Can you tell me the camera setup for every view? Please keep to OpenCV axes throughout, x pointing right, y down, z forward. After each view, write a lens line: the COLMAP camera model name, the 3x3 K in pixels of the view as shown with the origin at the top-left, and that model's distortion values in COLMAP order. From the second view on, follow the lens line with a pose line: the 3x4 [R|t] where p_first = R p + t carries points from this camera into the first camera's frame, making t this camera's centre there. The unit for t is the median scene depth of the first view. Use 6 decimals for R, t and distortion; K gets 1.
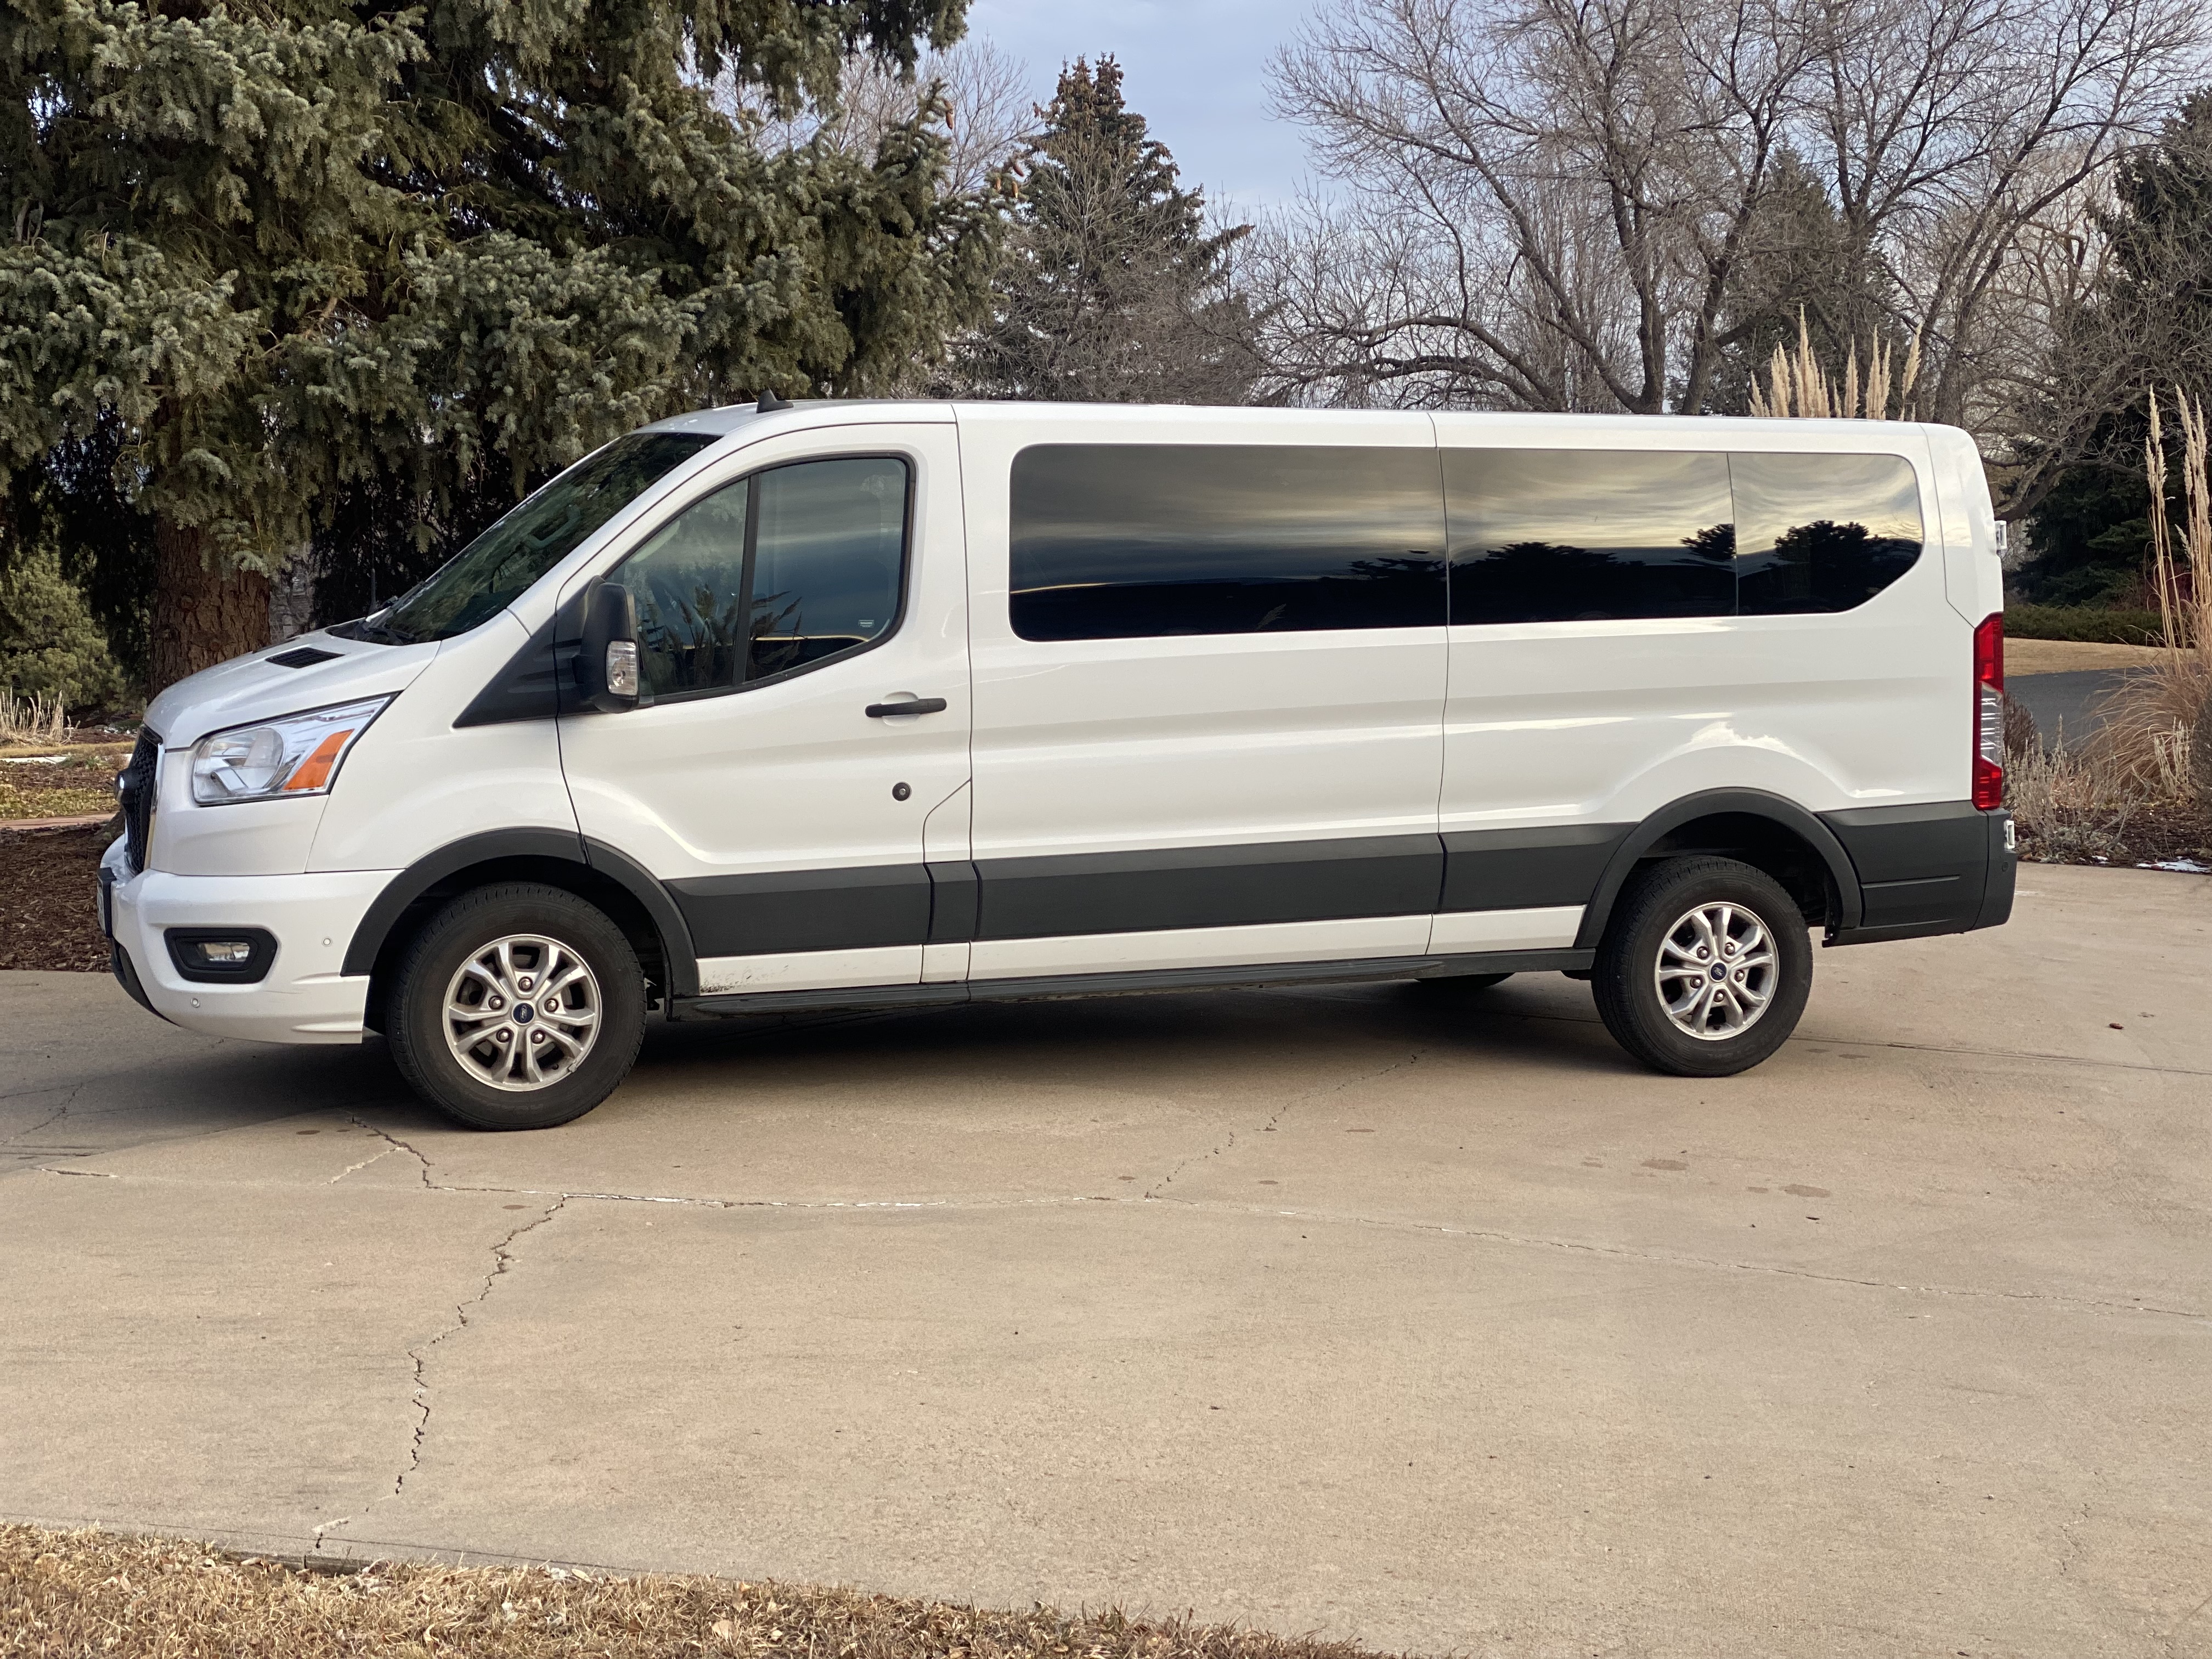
lens RADIAL K [[3350.4, 0, 1105.6], [0, 3350.4, 830.0], [0, 0, 1]] dist [-0.029120, 0.000000]
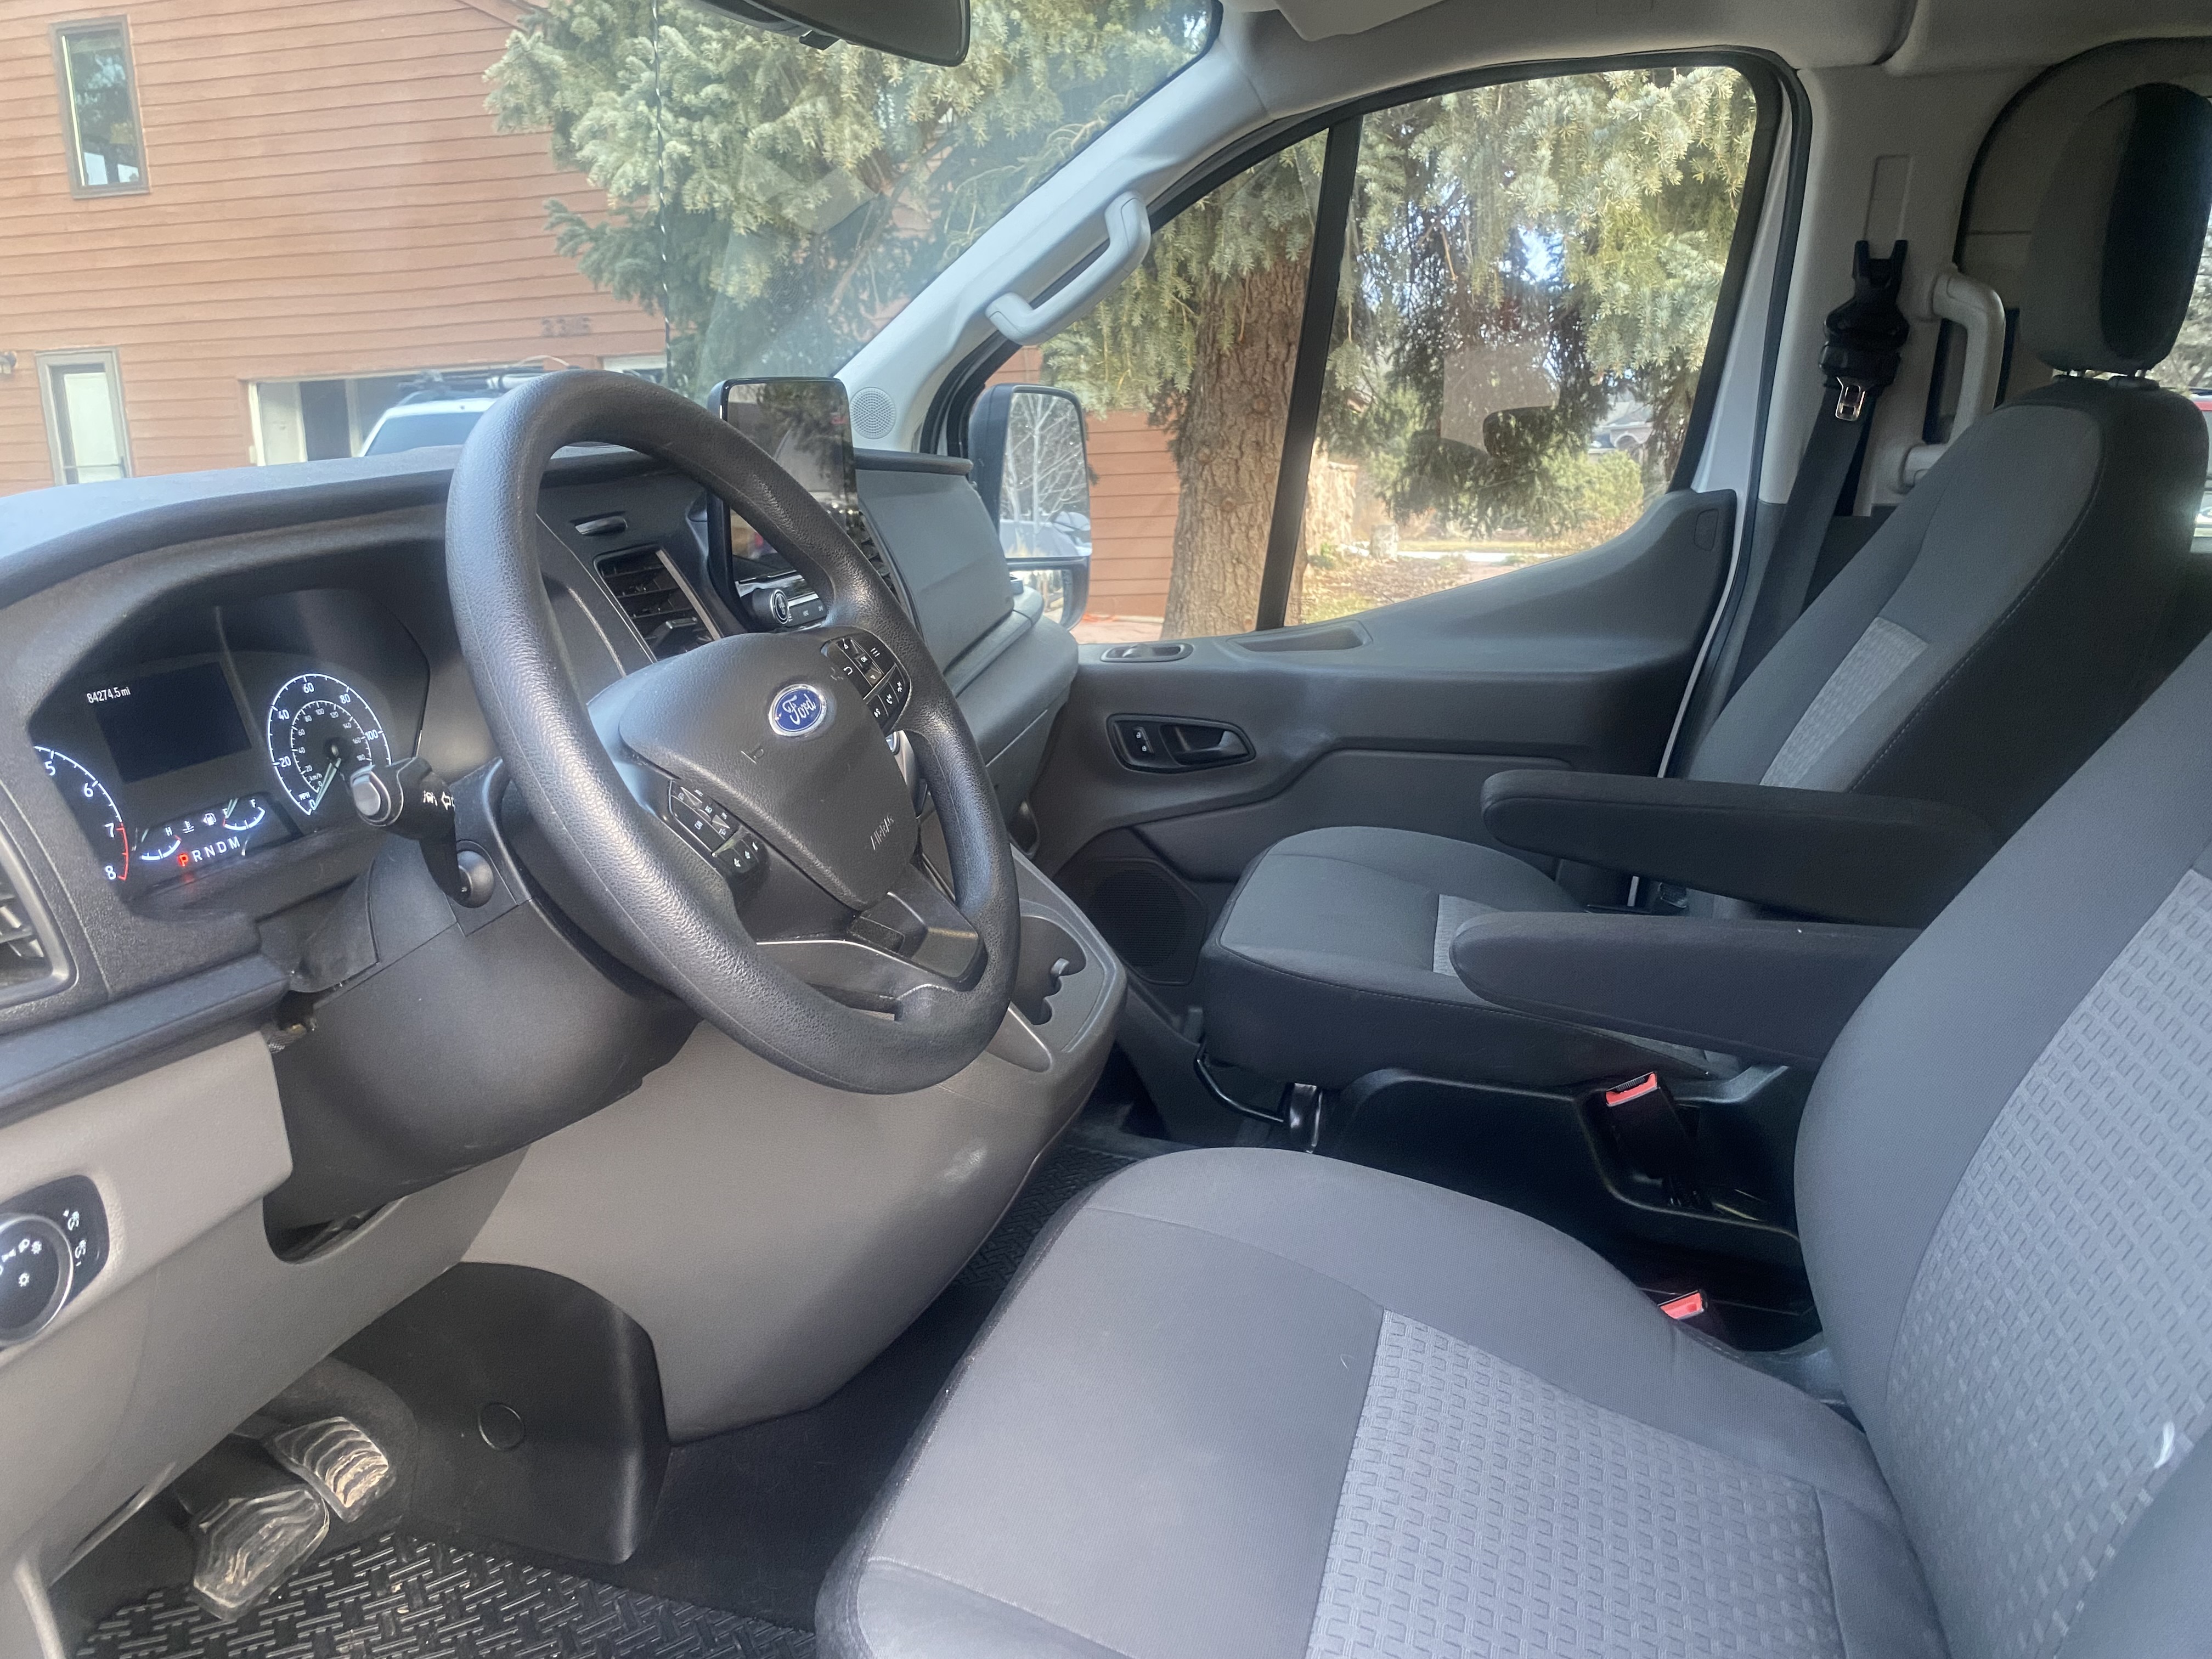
lens RADIAL K [[1660.5, 0, 1101.0], [0, 1660.5, 824.7], [0, 0, 1]] dist [0.004110, 0.001668]
pose [[0.816212, 0.154209, -0.556792, -0.045345], [-0.068245, 0.982708, 0.172129, -0.051866], [0.573707, -0.102496, 0.812622, 0.705827]]
